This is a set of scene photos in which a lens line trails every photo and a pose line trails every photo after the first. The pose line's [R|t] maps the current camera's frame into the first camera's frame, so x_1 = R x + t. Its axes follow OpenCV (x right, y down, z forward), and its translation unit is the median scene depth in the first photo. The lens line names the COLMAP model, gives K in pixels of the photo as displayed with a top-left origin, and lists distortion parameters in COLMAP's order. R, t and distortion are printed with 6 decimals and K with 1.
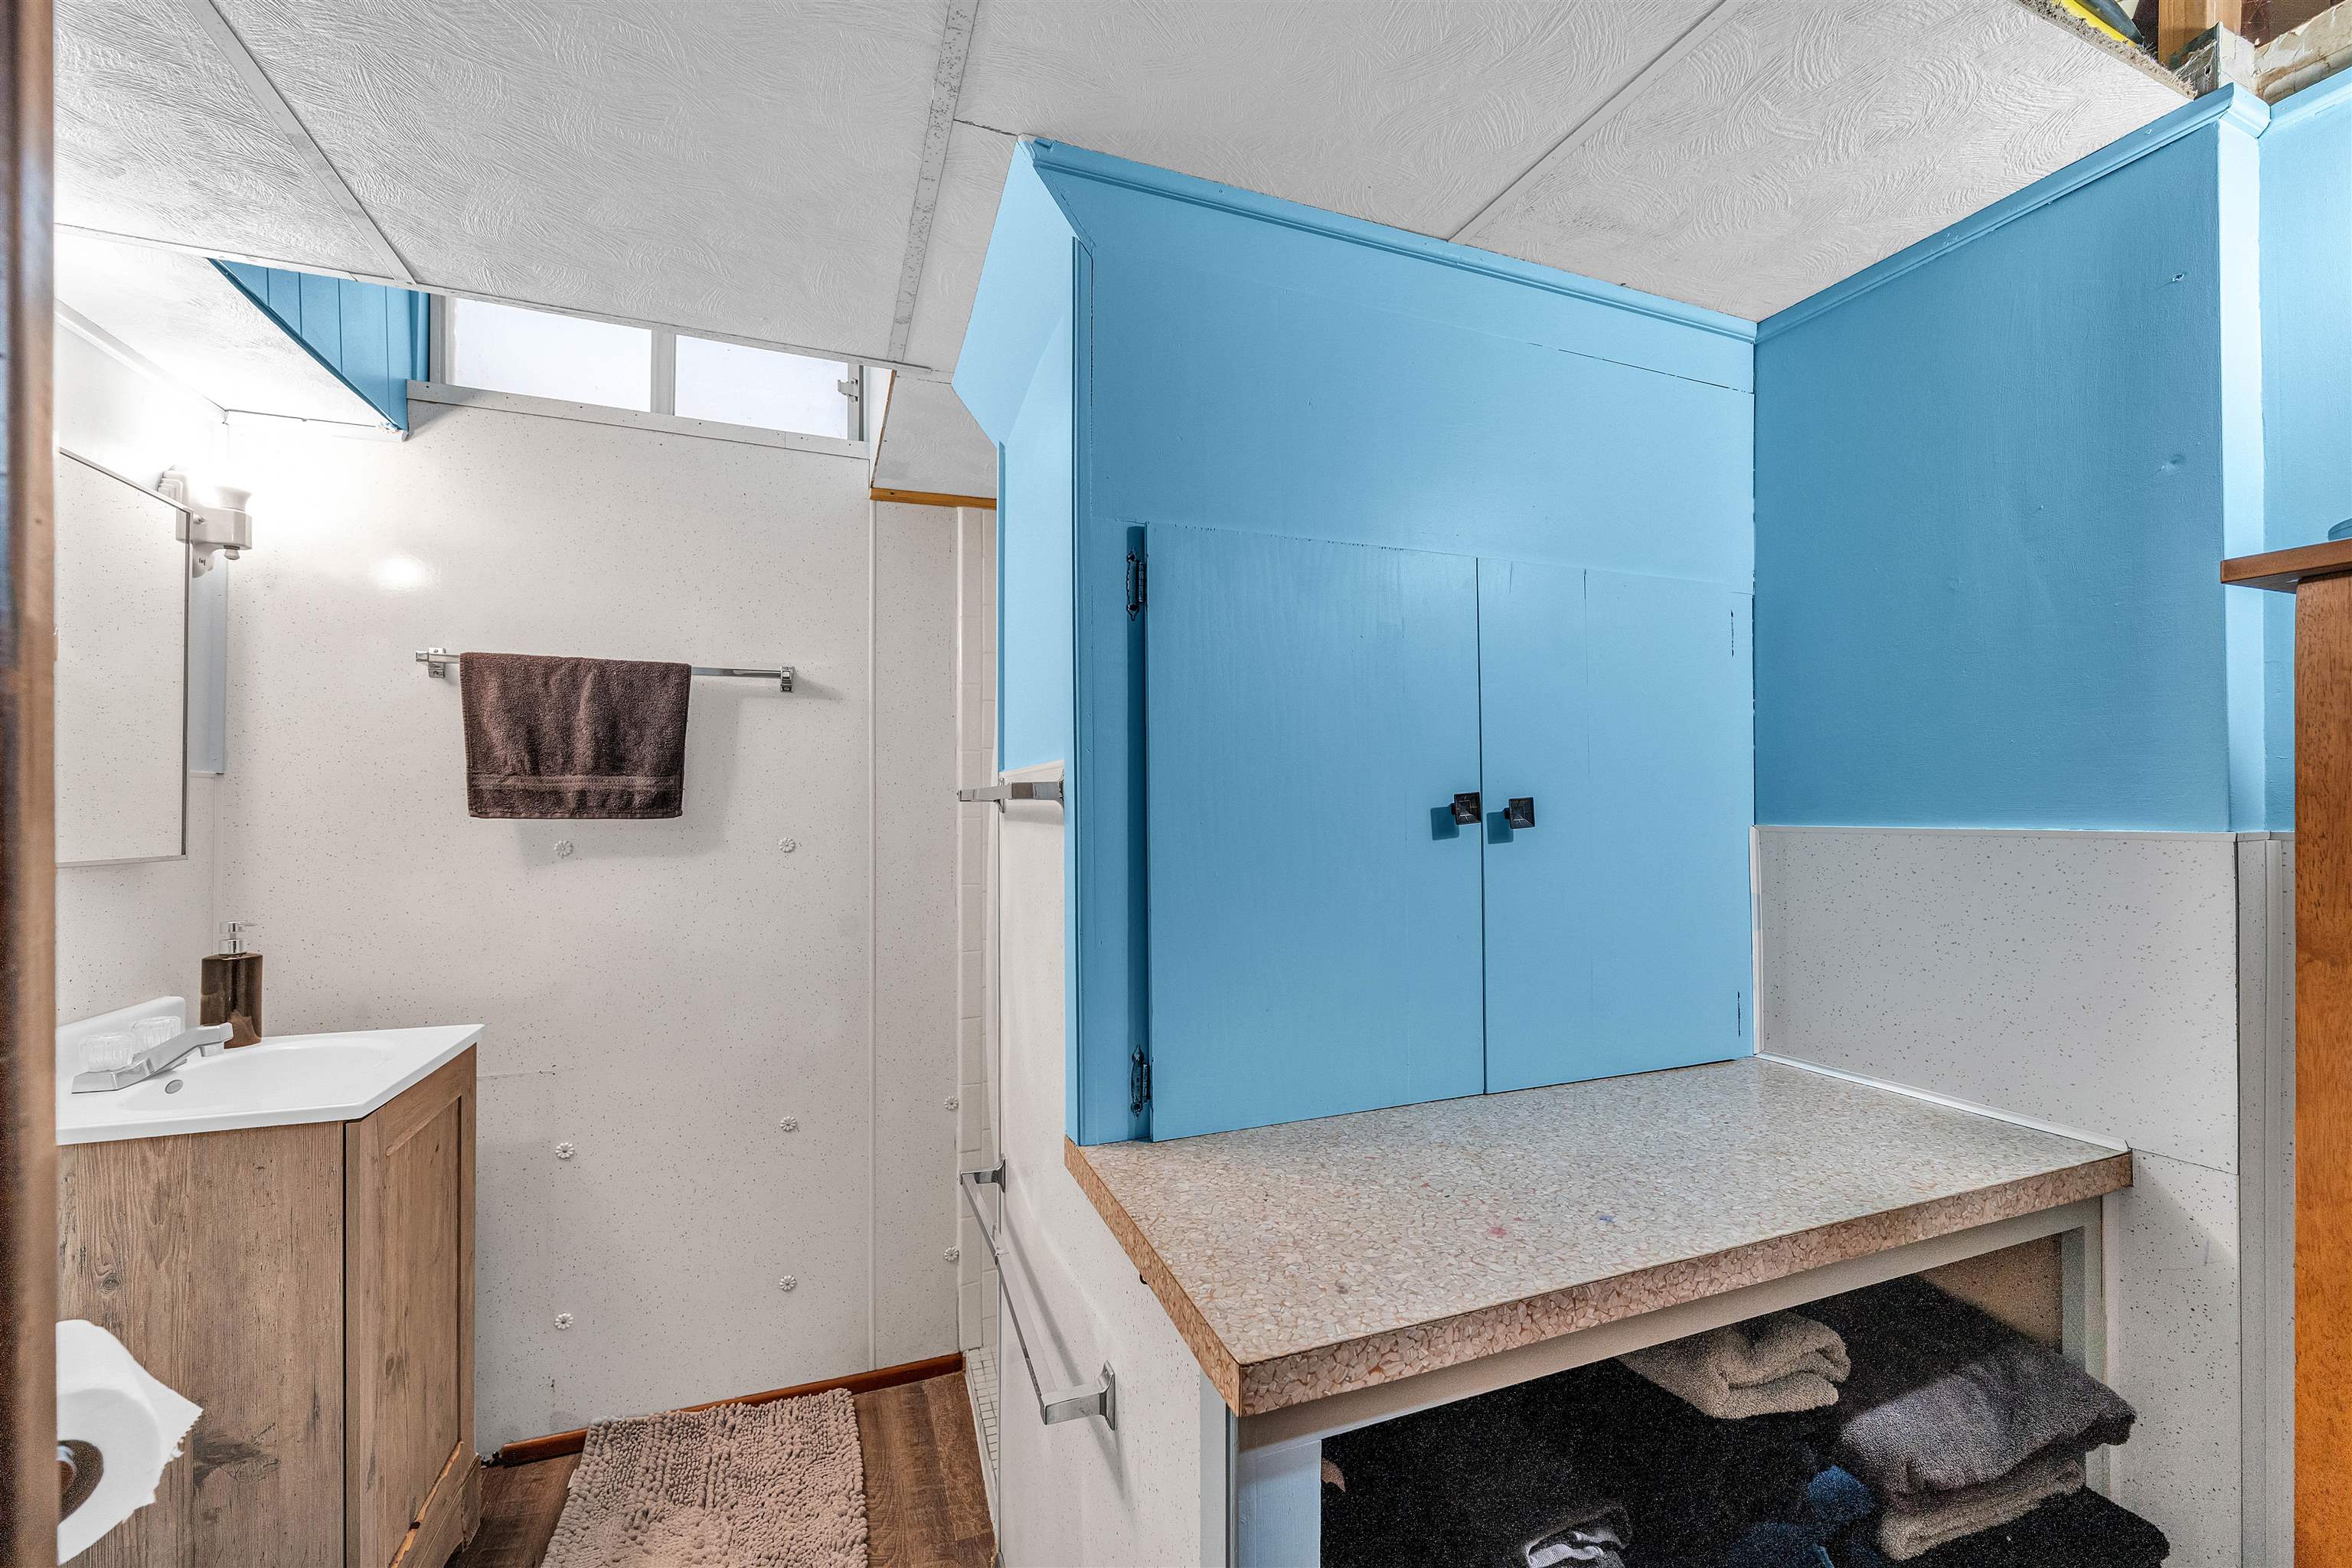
lens RADIAL K [[933.5, 0, 1168.4], [0, 933.5, 814.5], [0, 0, 1]] dist [-0.000756, -0.000247]
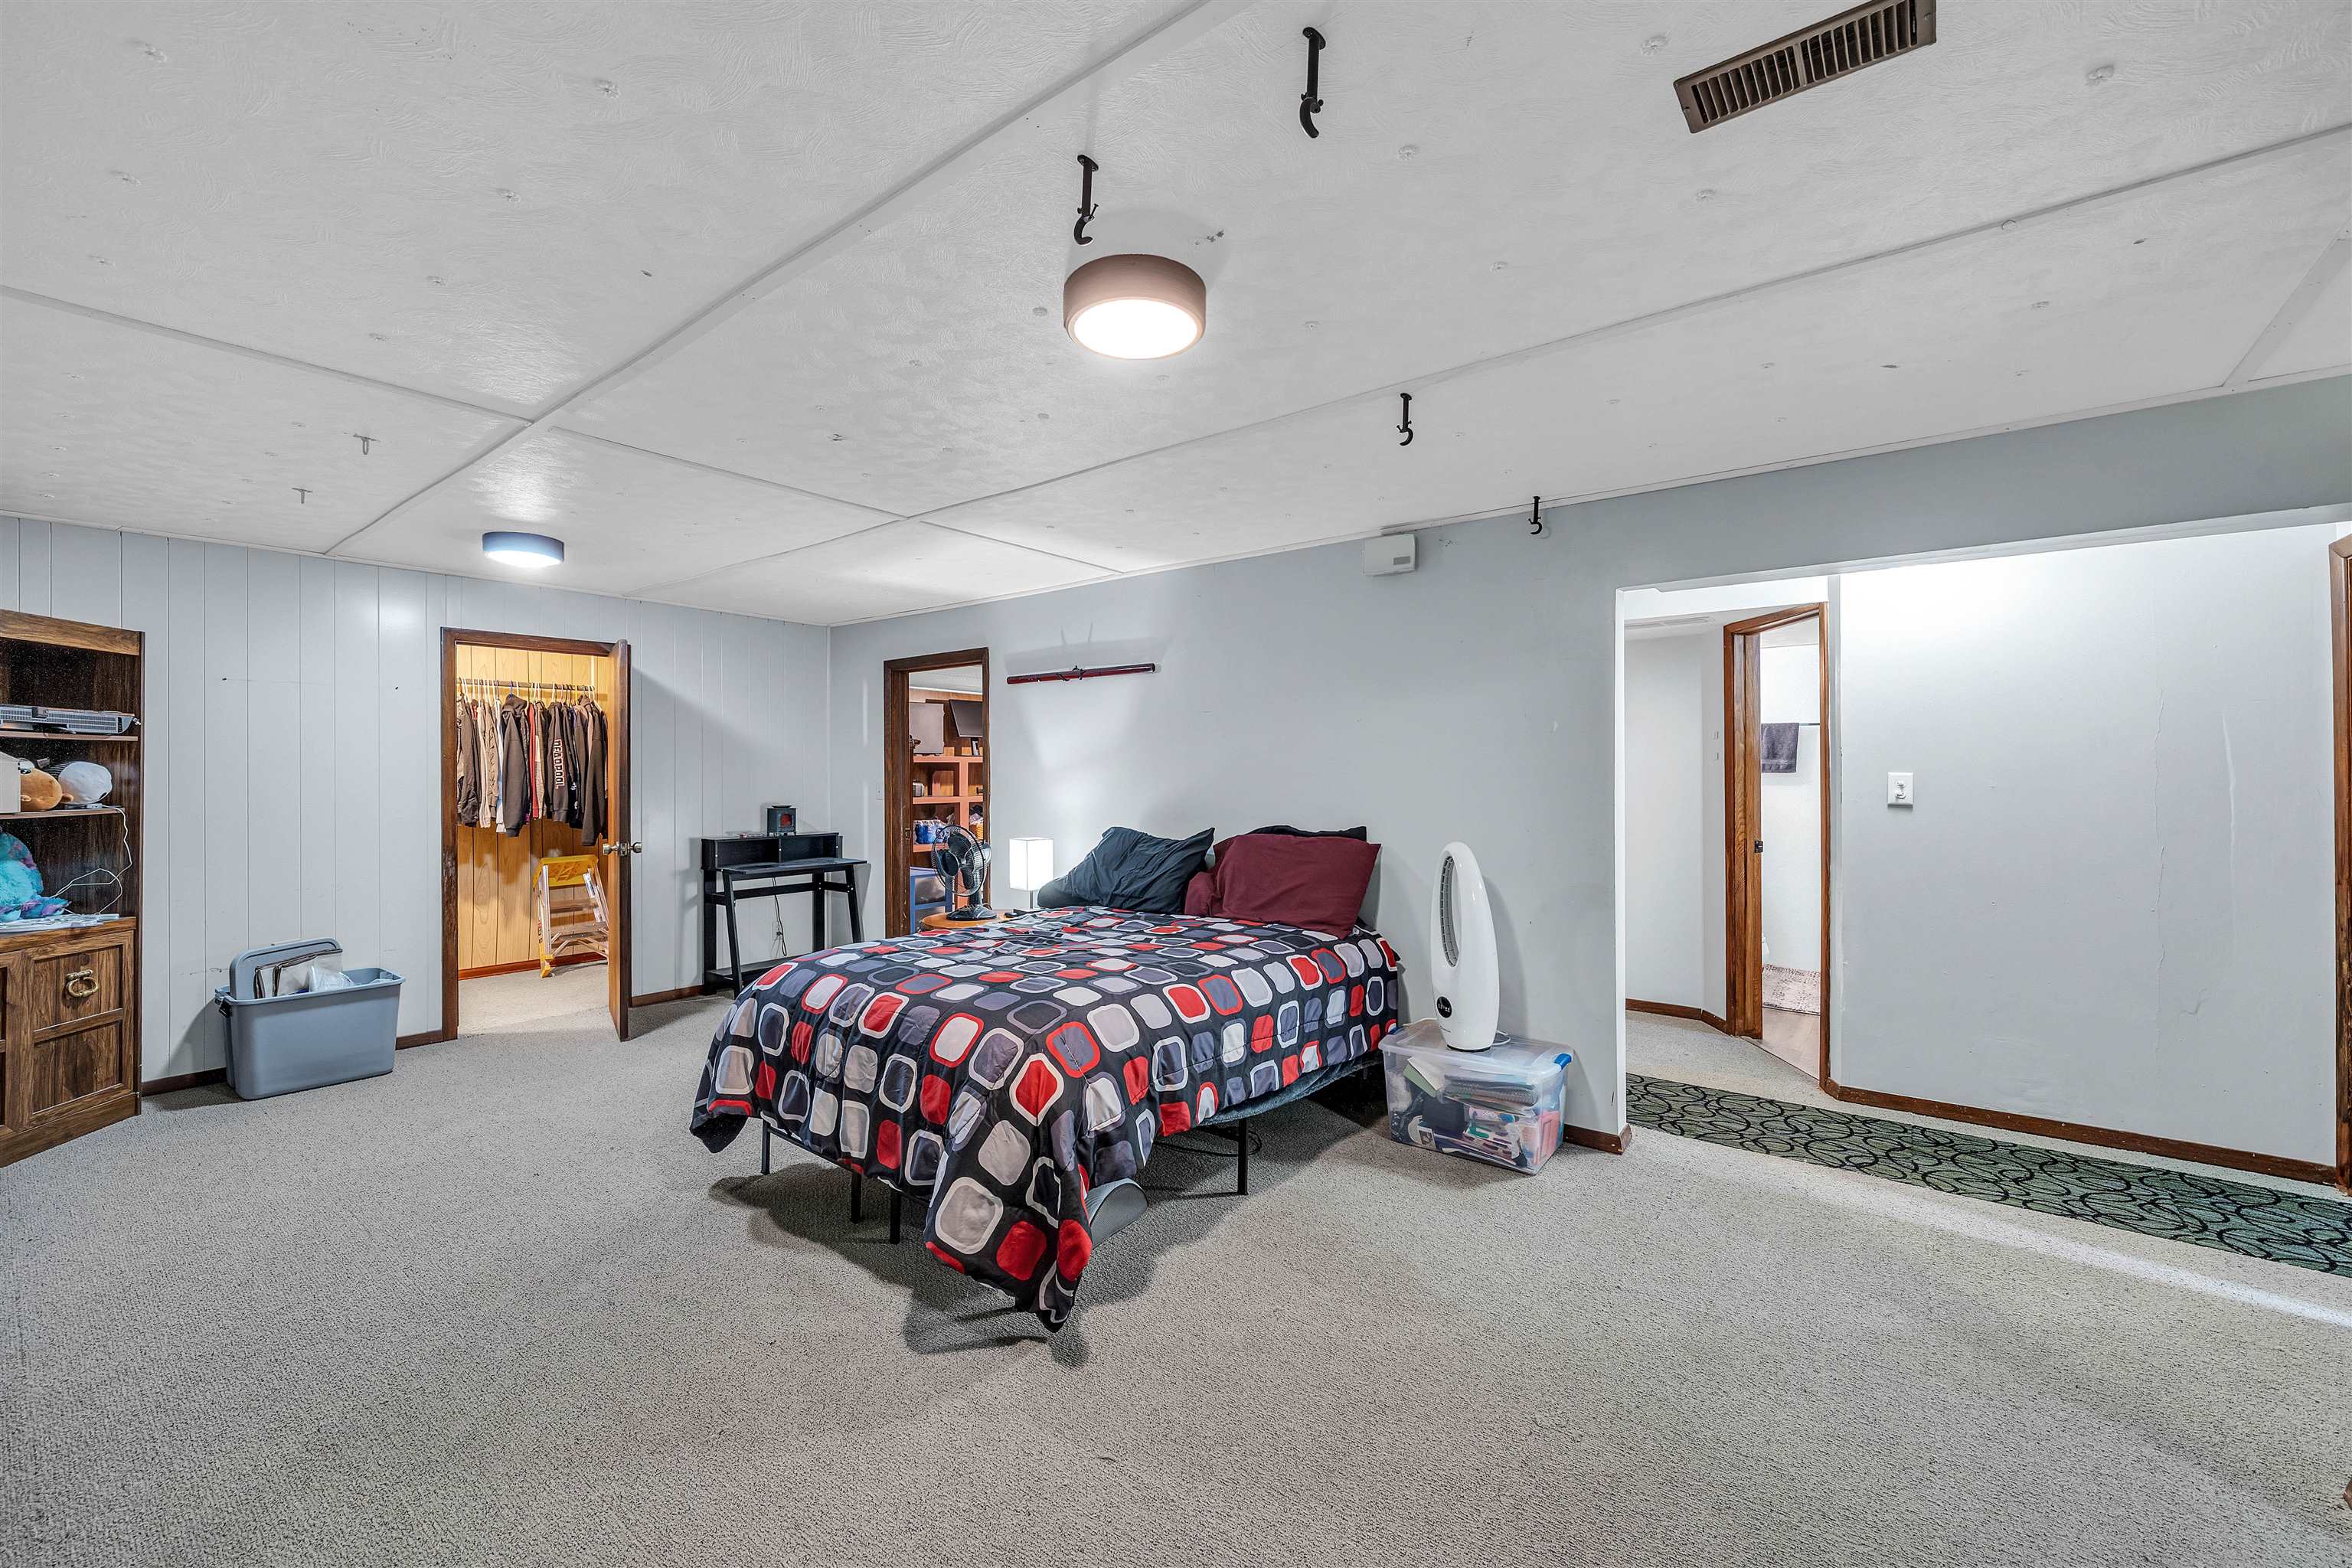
lens RADIAL K [[943.8, 0, 1183.4], [0, 943.8, 767.6], [0, 0, 1]] dist [-0.002482, -0.000530]
pose [[0.516992, -0.003161, -0.855984, 1.042615], [-0.002881, 0.999981, -0.005433, 0.009090], [0.855985, 0.005275, 0.516974, -2.223057]]
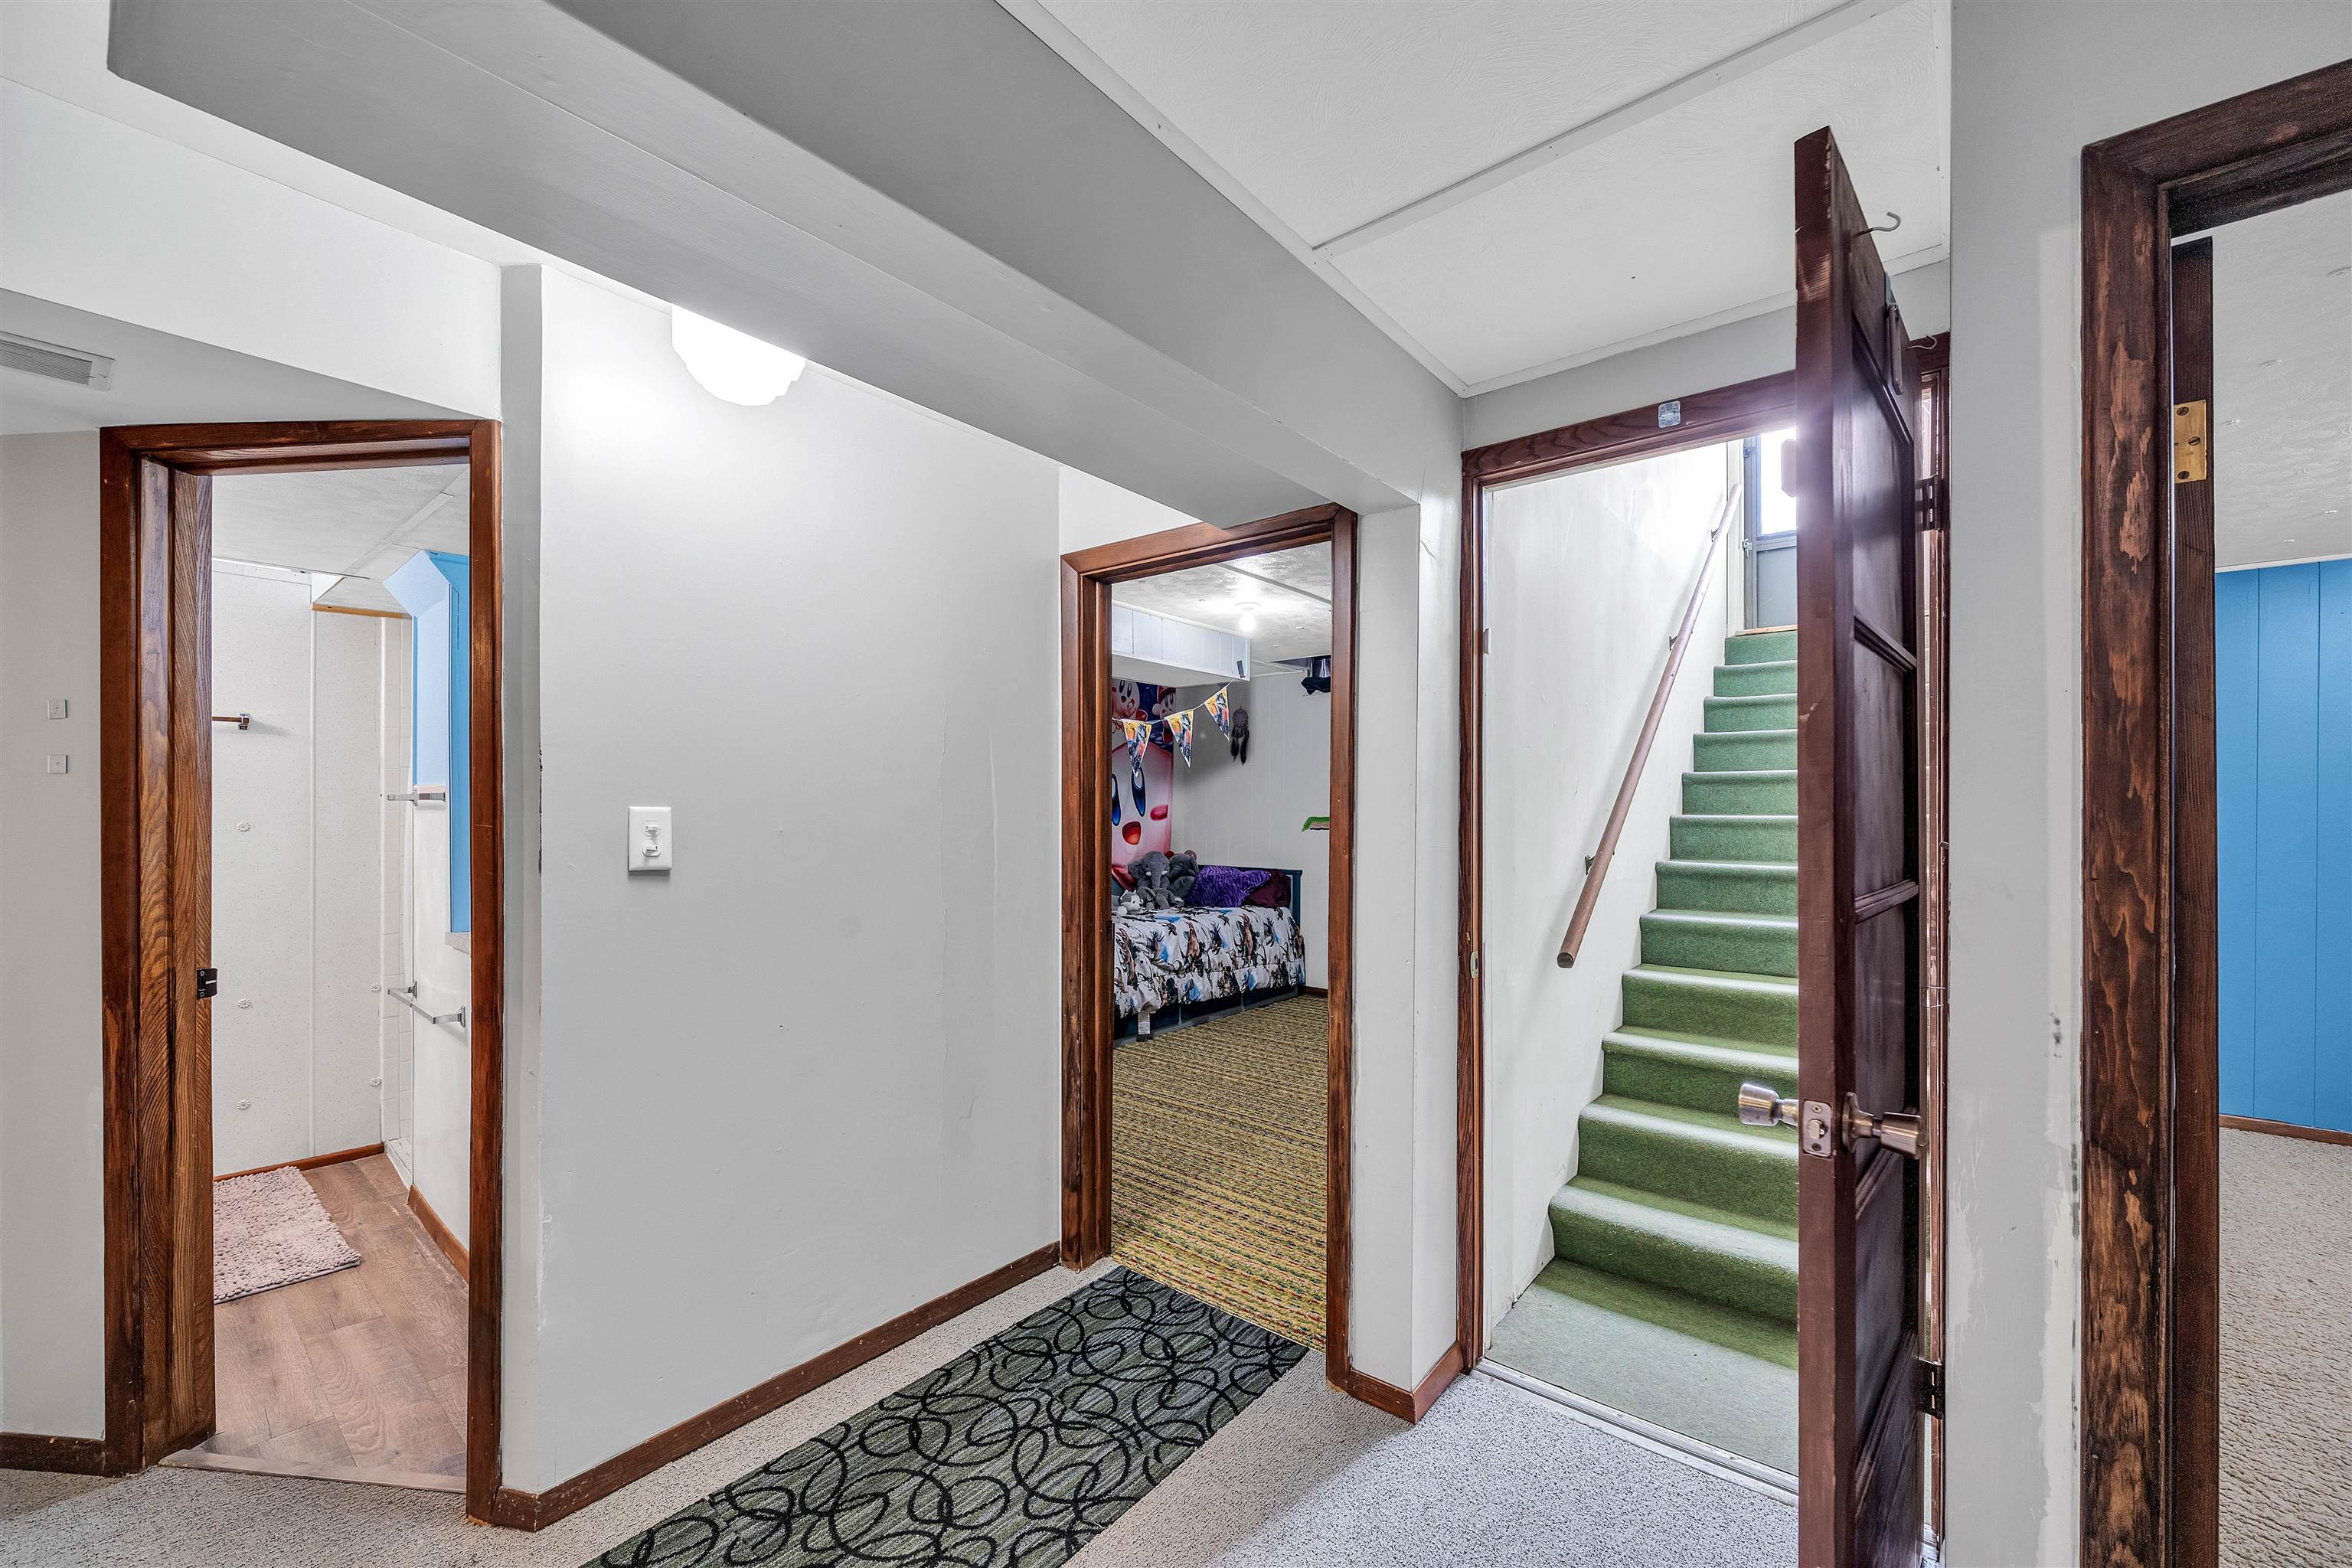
lens RADIAL K [[933.5, 0, 1168.4], [0, 933.5, 814.5], [0, 0, 1]] dist [-0.000756, -0.000247]
pose [[0.878294, -0.000543, 0.478121, 0.214512], [0.000566, 1.000000, 0.000096, 0.012528], [-0.478121, 0.000186, 0.878294, -1.152475]]
